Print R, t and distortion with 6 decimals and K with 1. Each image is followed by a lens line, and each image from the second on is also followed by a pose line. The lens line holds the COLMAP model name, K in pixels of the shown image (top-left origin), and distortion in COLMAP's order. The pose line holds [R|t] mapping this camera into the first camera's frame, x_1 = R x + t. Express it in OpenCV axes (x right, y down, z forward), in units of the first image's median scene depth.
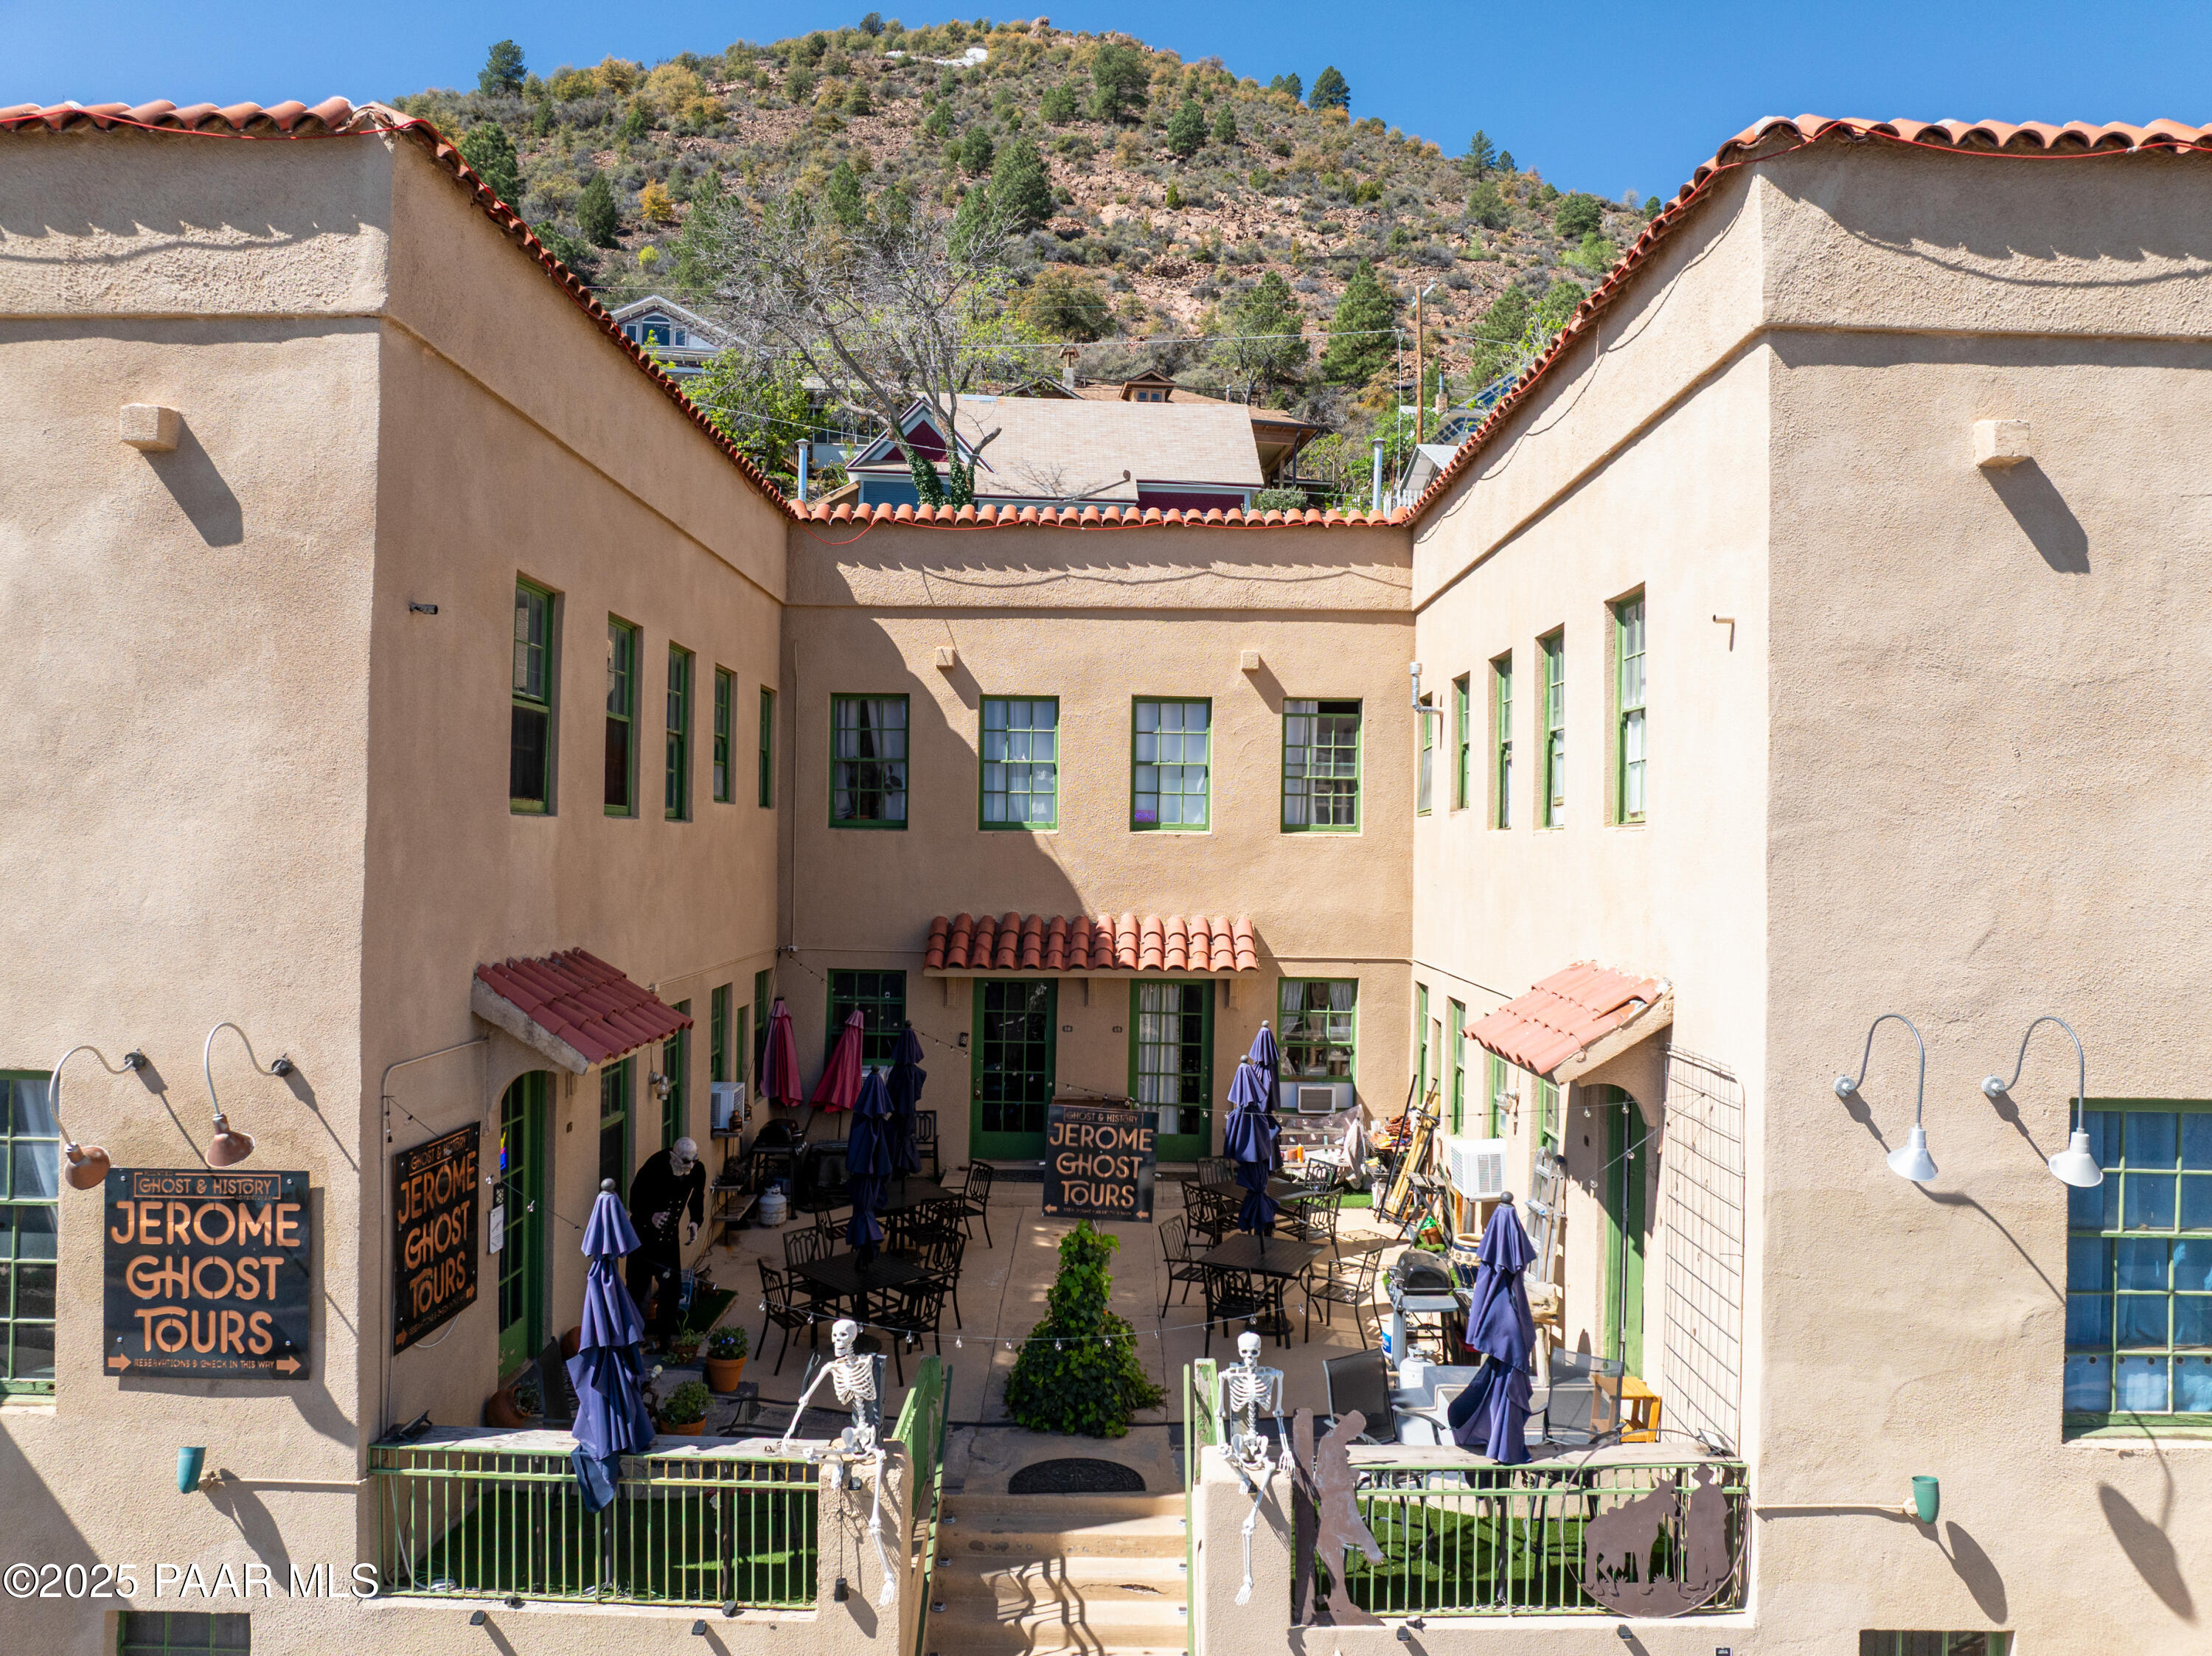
lens RADIAL K [[1561.0, 0, 1106.6], [0, 1561.0, 824.6], [0, 0, 1]] dist [-0.049331, 0.023019]
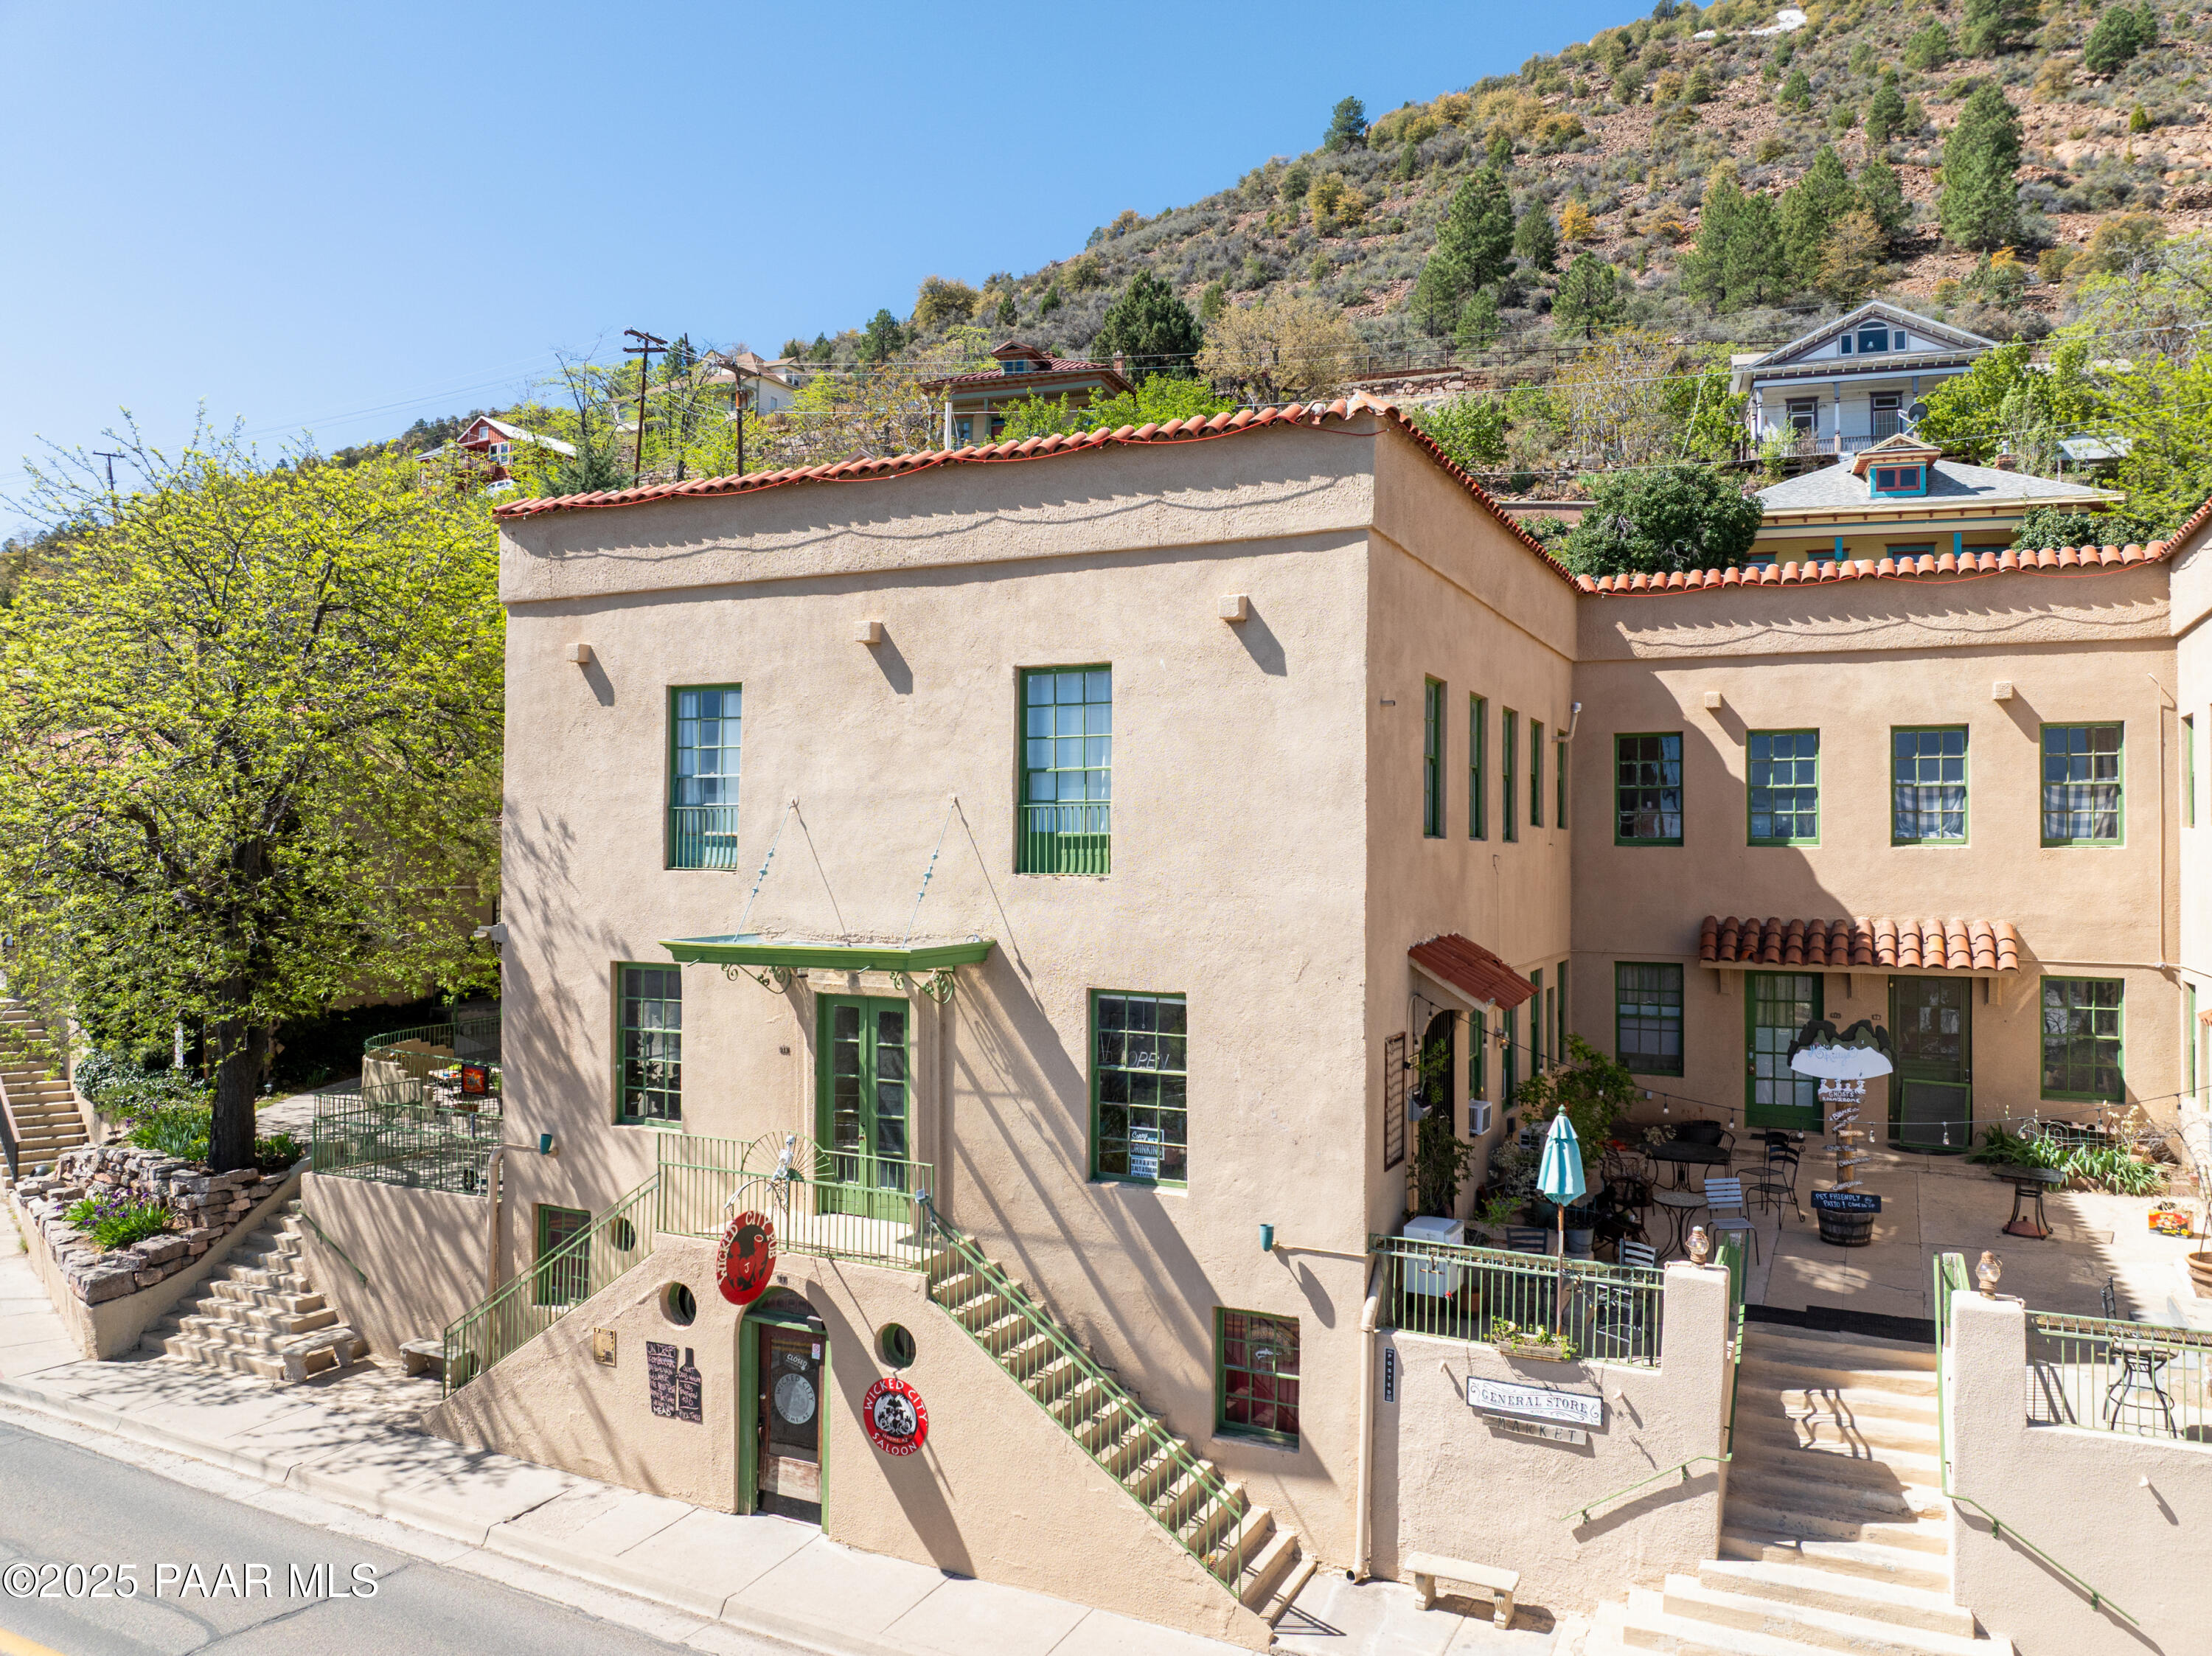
lens RADIAL K [[1558.7, 0, 1103.8], [0, 1558.7, 821.1], [0, 0, 1]] dist [-0.044045, 0.006035]
pose [[0.898721, -0.014207, -0.438291, -1.345834], [0.009258, 0.999867, -0.013428, -0.023263], [0.438424, 0.008011, 0.898733, -0.350477]]
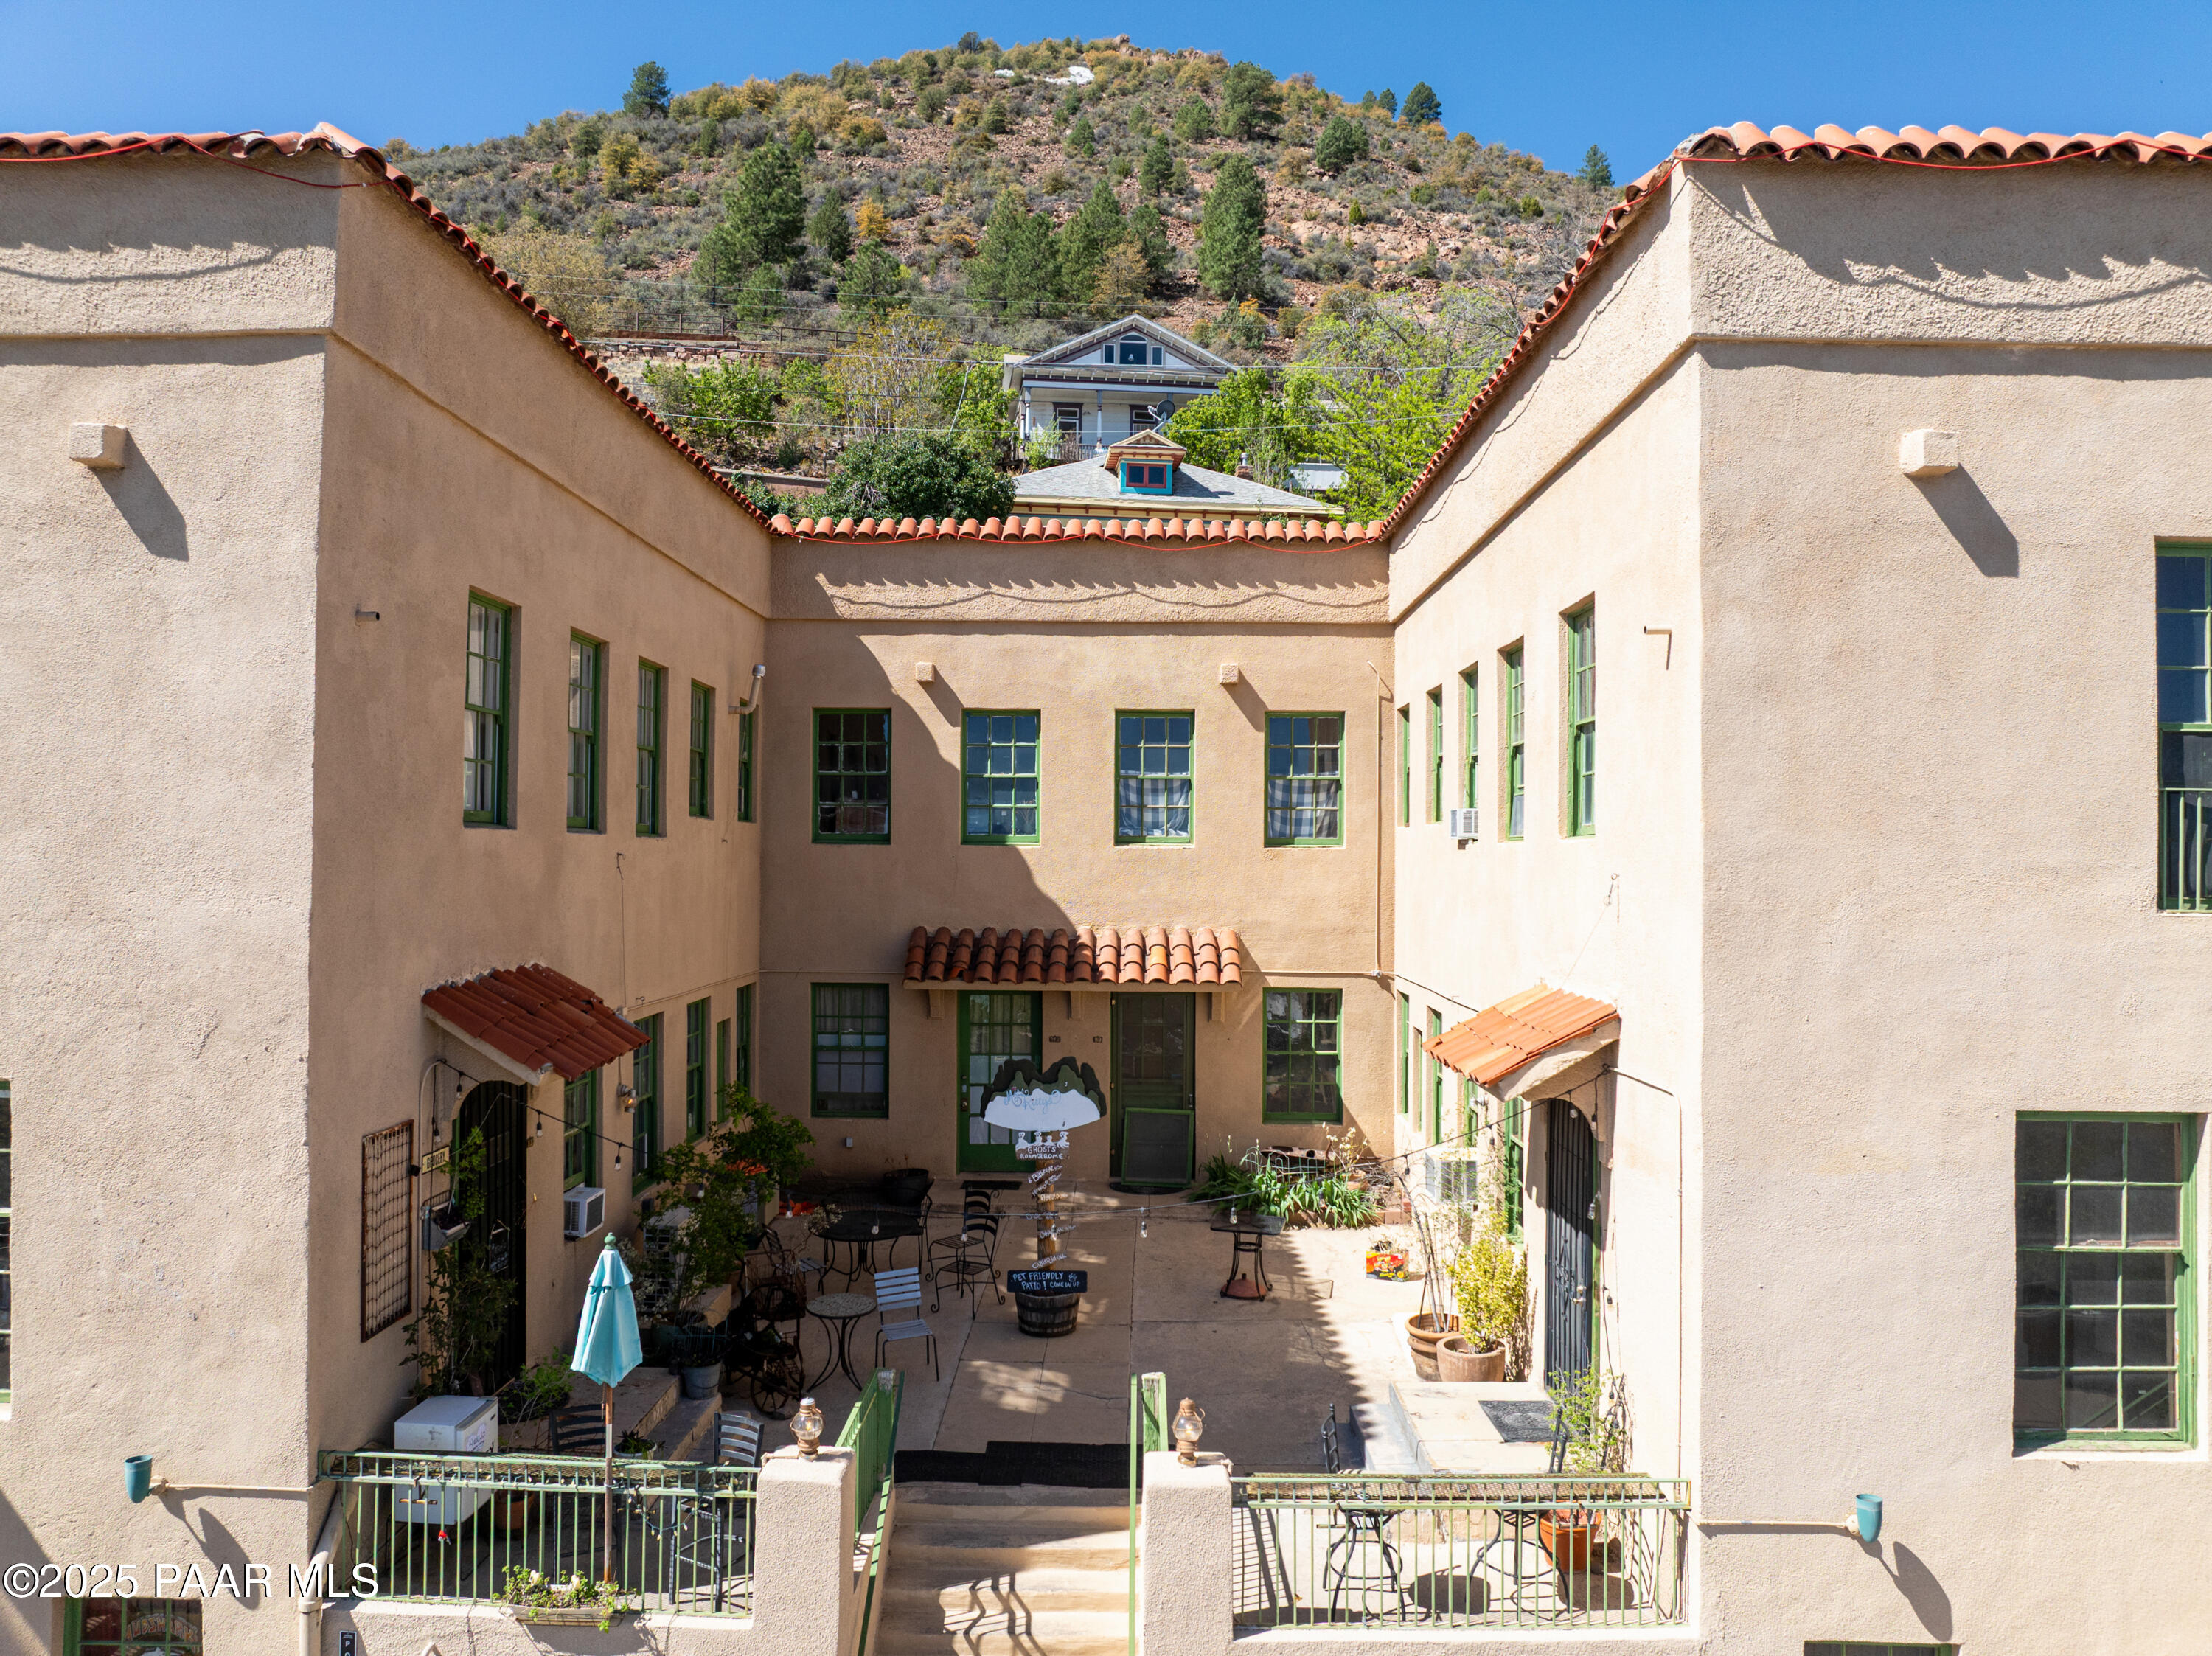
lens RADIAL K [[1561.0, 0, 1106.6], [0, 1561.0, 824.6], [0, 0, 1]] dist [-0.049331, 0.023019]
pose [[0.999921, -0.004085, -0.011923, -1.304154], [0.003975, 0.999950, -0.009179, -0.017119], [0.011960, 0.009131, 0.999887, 0.007153]]
